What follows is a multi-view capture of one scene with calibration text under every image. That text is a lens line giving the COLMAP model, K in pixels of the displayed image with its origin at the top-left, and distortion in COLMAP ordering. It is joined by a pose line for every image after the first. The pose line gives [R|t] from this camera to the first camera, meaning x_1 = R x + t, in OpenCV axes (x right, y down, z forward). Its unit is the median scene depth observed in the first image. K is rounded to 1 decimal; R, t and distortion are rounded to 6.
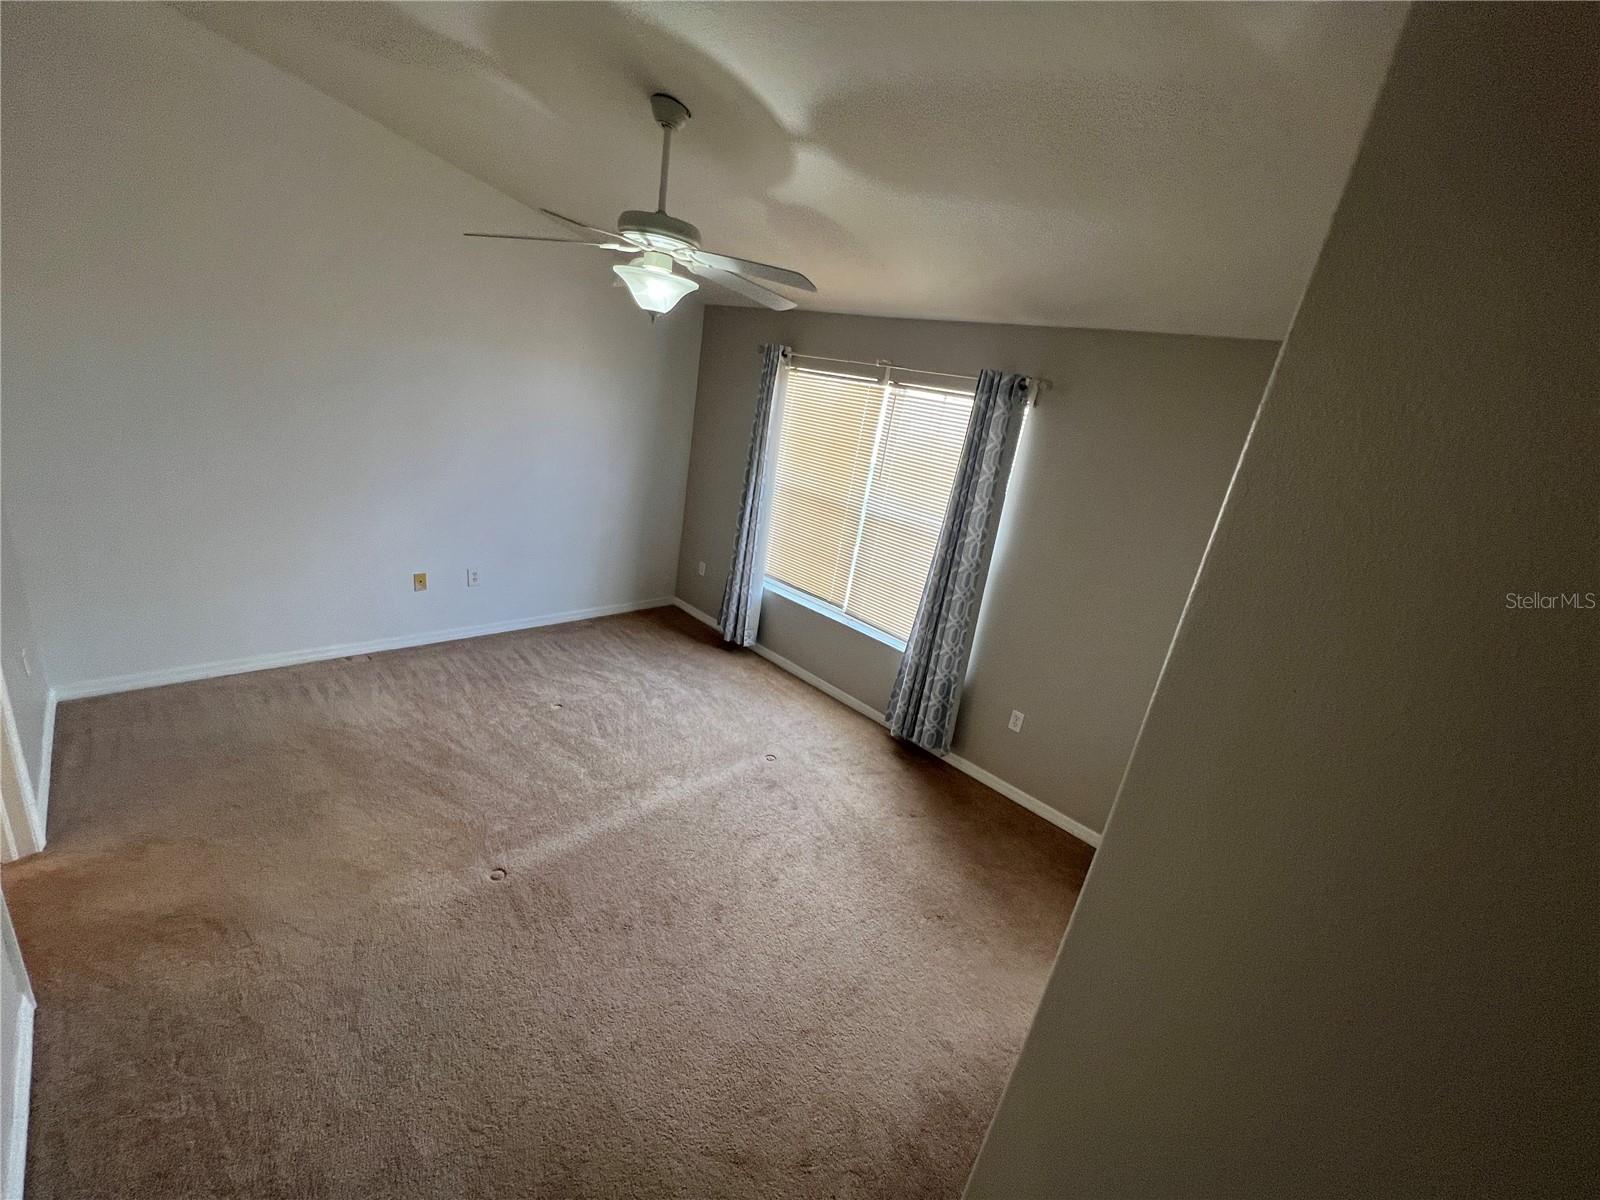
lens RADIAL K [[640.7, 0, 803.1], [0, 640.7, 599.9], [0, 0, 1]] dist [-0.000617, 0.000516]
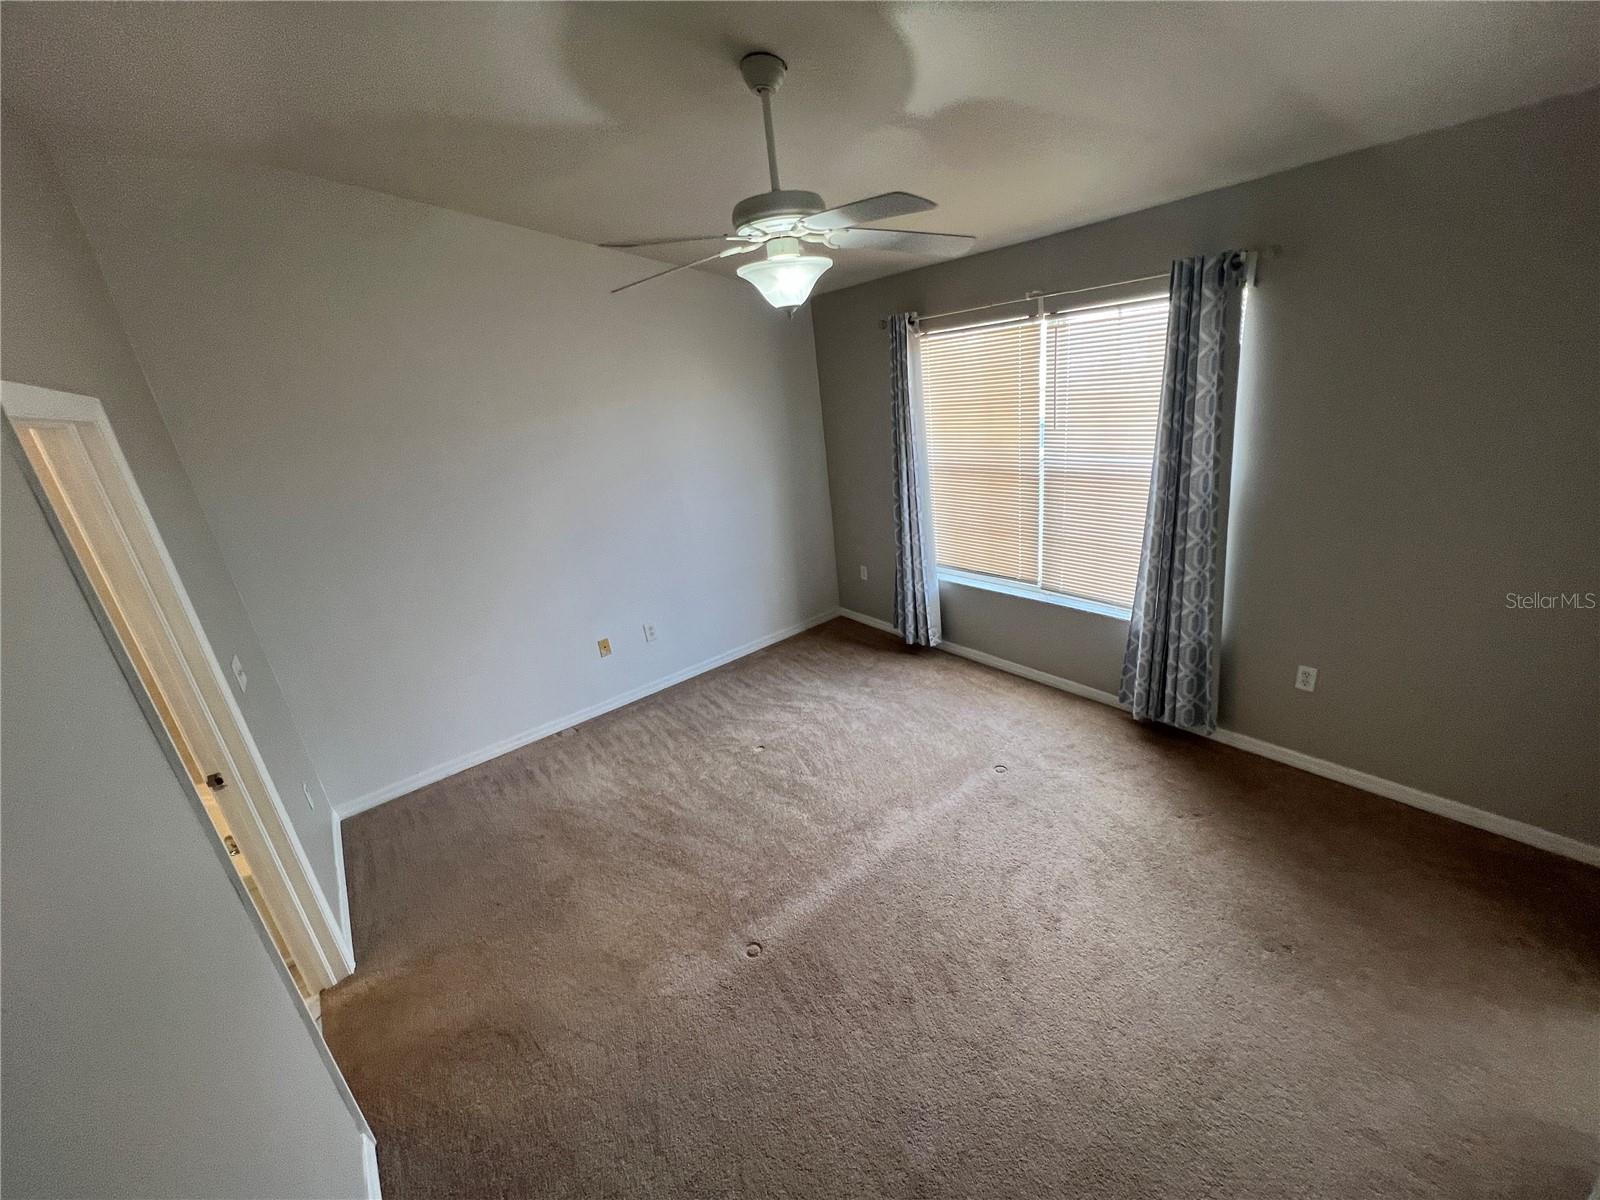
lens RADIAL K [[640.7, 0, 800.4], [0, 640.7, 600.0], [0, 0, 1]] dist [-0.000617, 0.000516]
pose [[0.953875, -0.206423, -0.217972, -0.081218], [0.209627, 0.977744, -0.008585, -0.034698], [0.214893, -0.037504, 0.975917, 0.098525]]
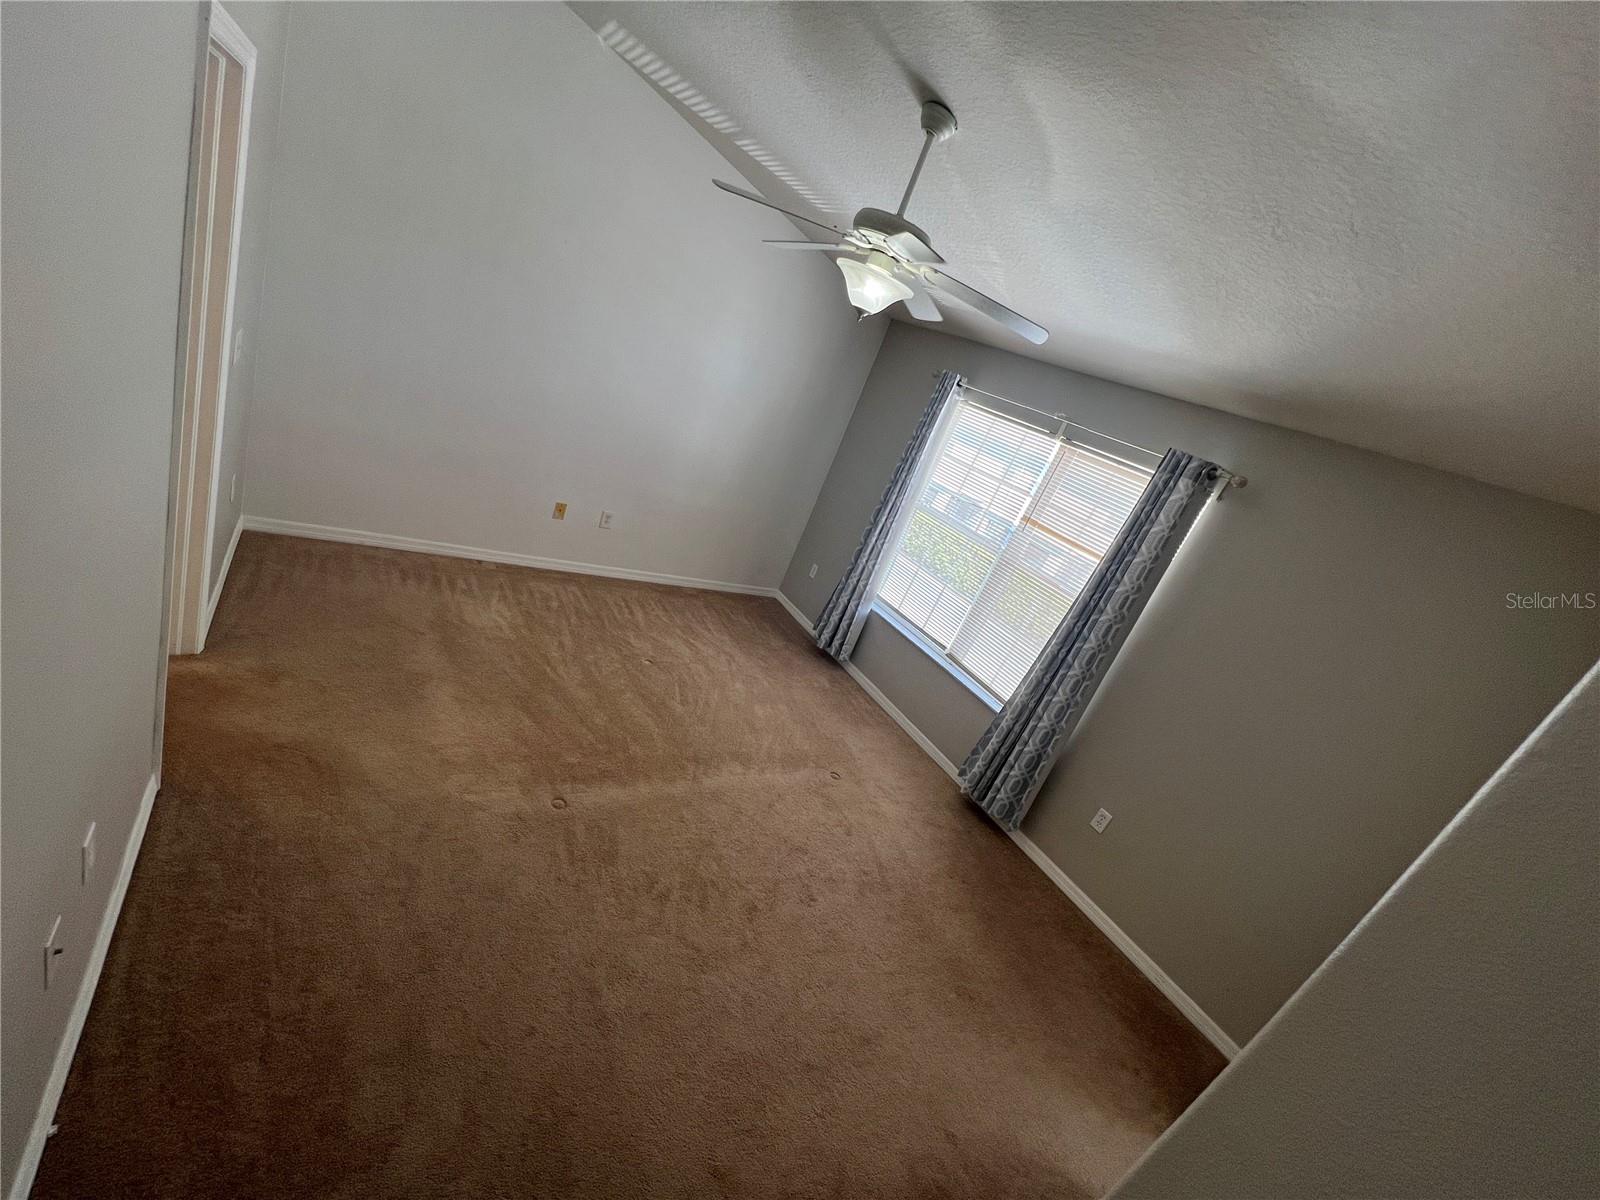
lens RADIAL K [[640.7, 0, 802.9], [0, 640.7, 600.5], [0, 0, 1]] dist [-0.000617, 0.000516]
pose [[0.952054, 0.276405, -0.131125, -0.048344], [-0.279897, 0.959991, -0.008621, 0.013495], [0.123496, 0.044910, 0.991328, 0.015638]]
